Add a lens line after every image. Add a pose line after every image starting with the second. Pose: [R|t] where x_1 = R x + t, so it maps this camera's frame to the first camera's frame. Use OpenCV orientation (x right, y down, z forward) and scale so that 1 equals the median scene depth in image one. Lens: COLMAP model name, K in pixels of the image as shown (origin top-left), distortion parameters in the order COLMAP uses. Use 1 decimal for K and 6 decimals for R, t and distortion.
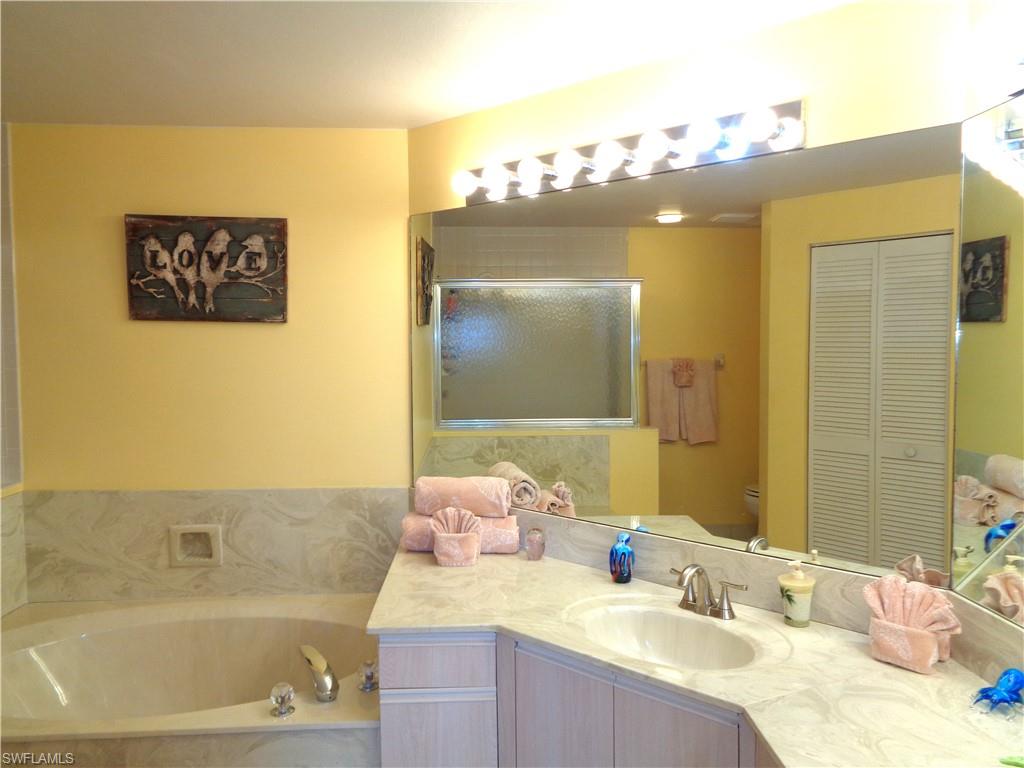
lens RADIAL K [[770.6, 0, 514.4], [0, 770.6, 380.0], [0, 0, 1]] dist [0.017701, -0.010868]
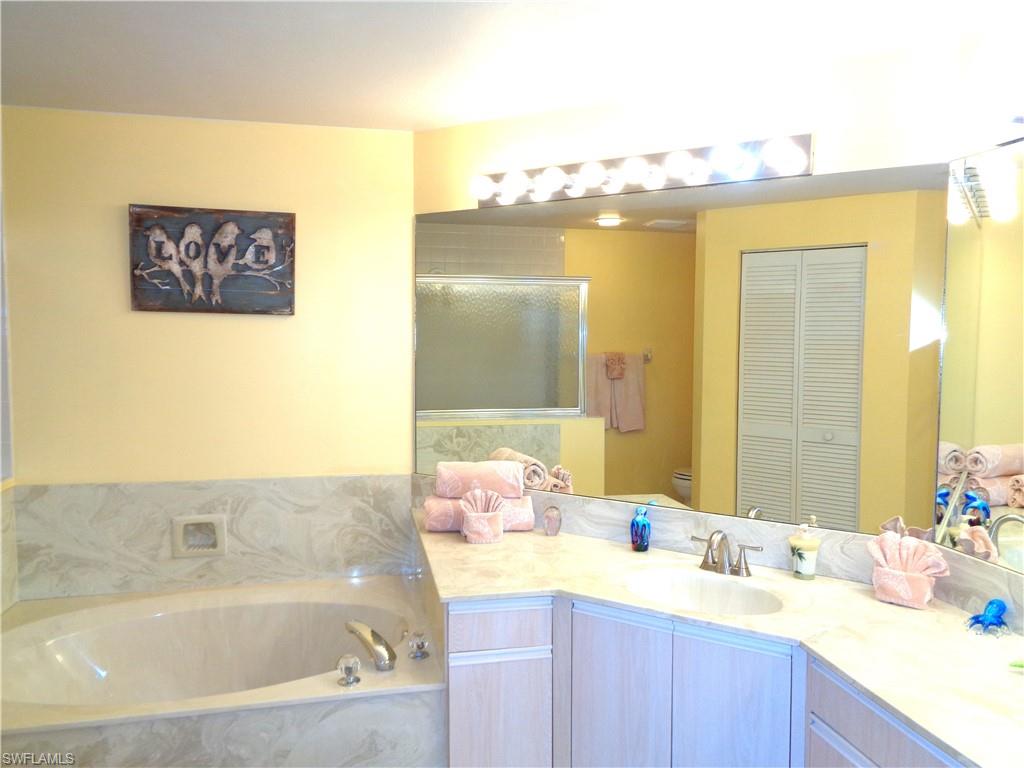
lens RADIAL K [[770.6, 0, 507.8], [0, 770.6, 382.8], [0, 0, 1]] dist [0.017701, -0.010868]
pose [[0.986136, -0.000997, 0.165938, -0.187718], [-0.000881, 0.999936, 0.011248, 0.003384], [-0.165939, -0.011238, 0.986072, -0.058886]]
